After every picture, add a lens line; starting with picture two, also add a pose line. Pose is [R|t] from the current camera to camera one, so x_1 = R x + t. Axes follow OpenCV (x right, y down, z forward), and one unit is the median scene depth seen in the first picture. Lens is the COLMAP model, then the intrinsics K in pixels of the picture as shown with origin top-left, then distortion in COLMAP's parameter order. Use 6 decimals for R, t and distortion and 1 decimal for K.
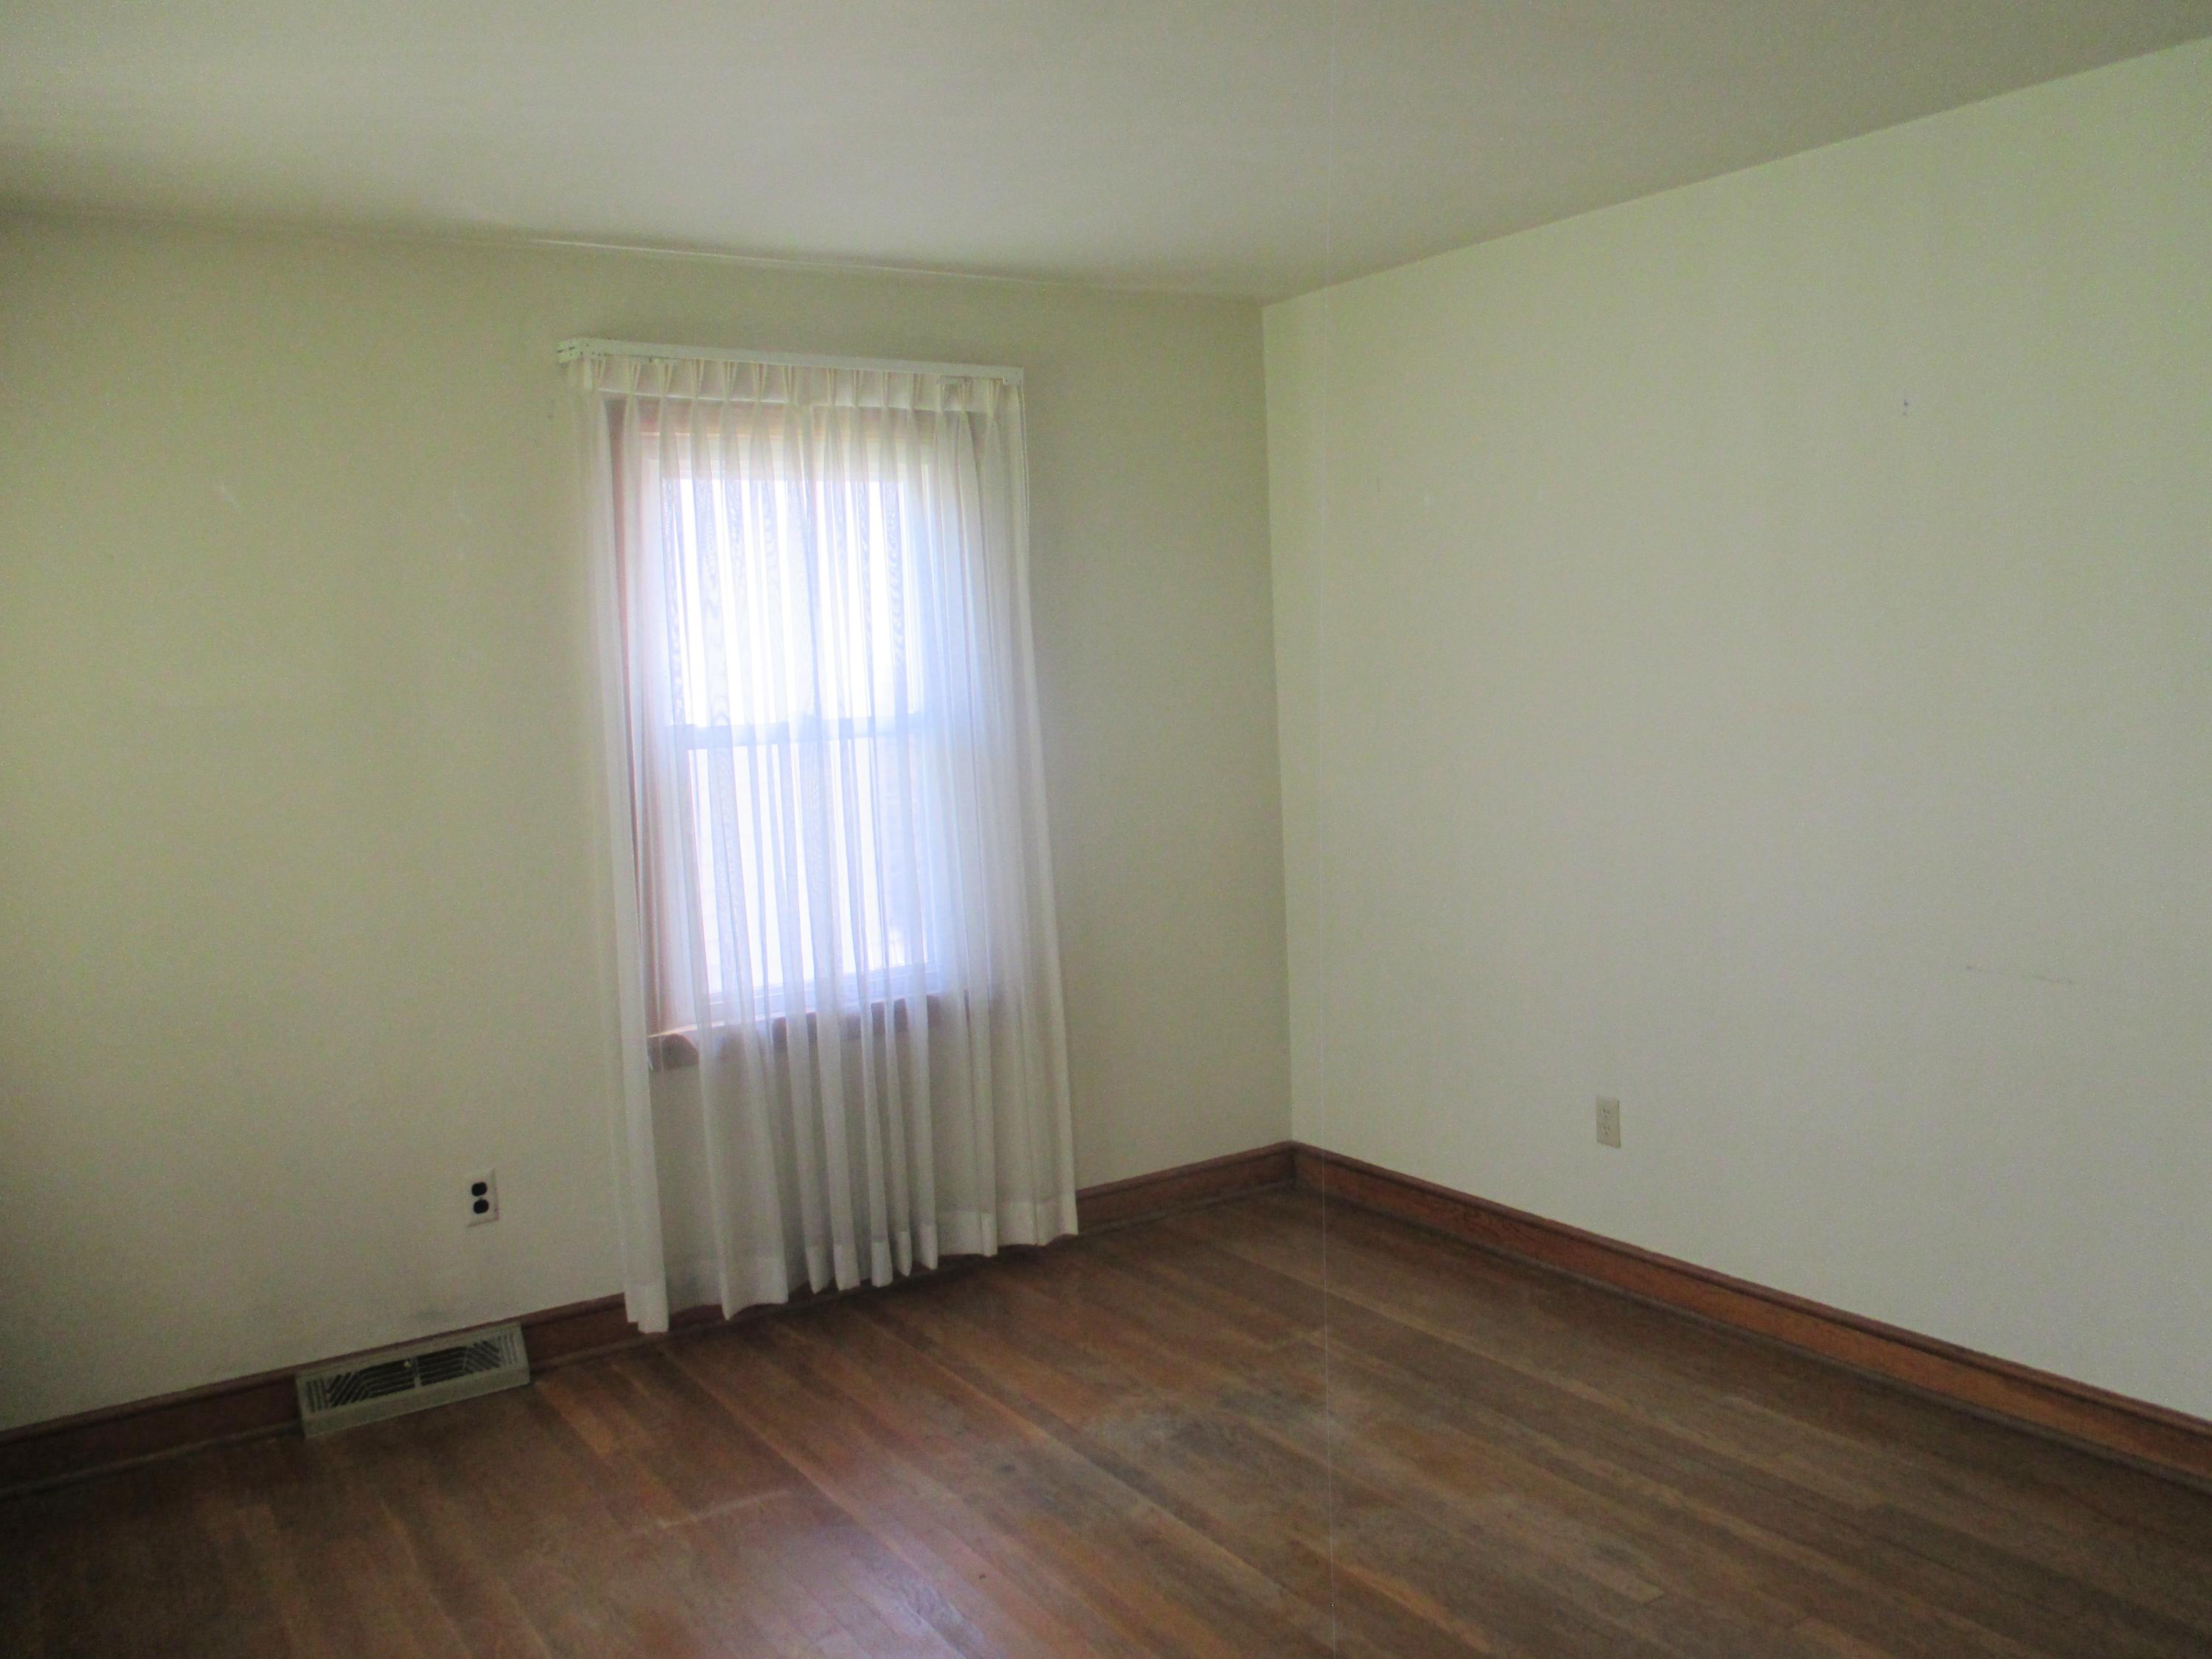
lens RADIAL K [[1825.0, 0, 1106.0], [0, 1825.0, 829.5], [0, 0, 1]] dist [-0.032675, 0.013993]
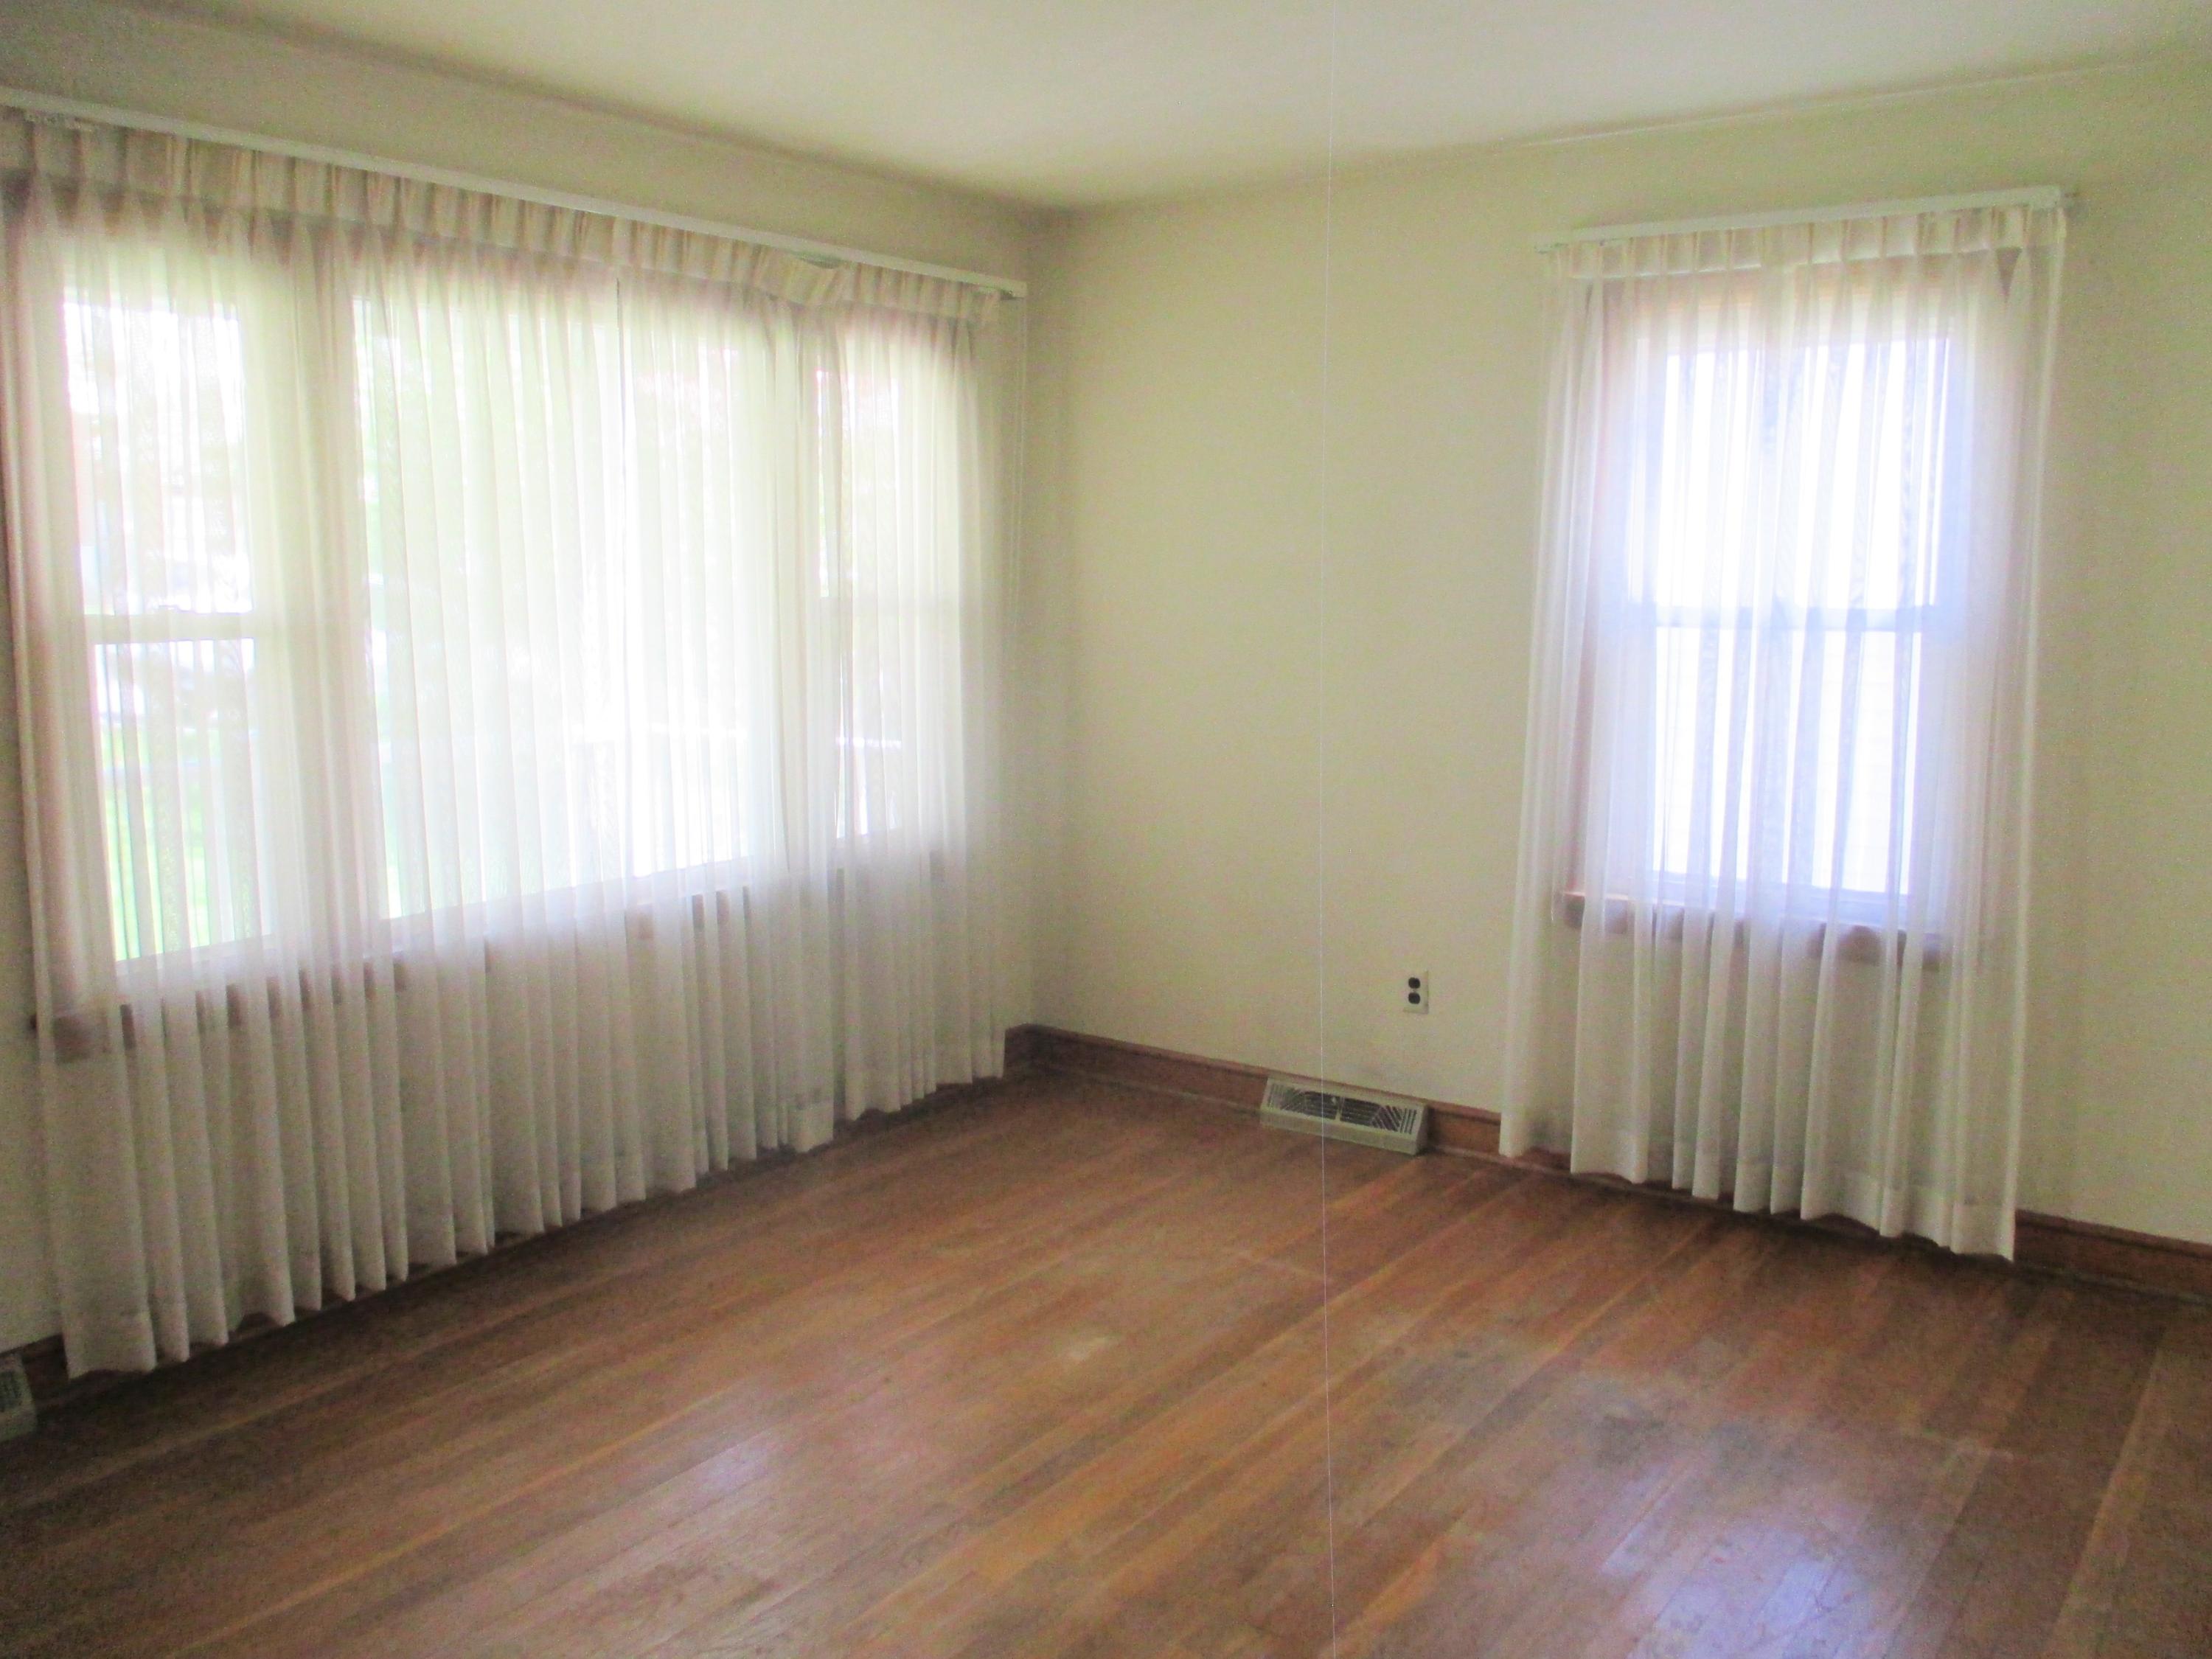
lens RADIAL K [[1825.0, 0, 1106.0], [0, 1825.0, 829.5], [0, 0, 1]] dist [-0.032675, 0.013993]
pose [[0.358336, 0.180676, -0.915943, 0.621443], [-0.101072, 0.982836, 0.154330, -0.059950], [0.928106, 0.037275, 0.370447, 0.355410]]
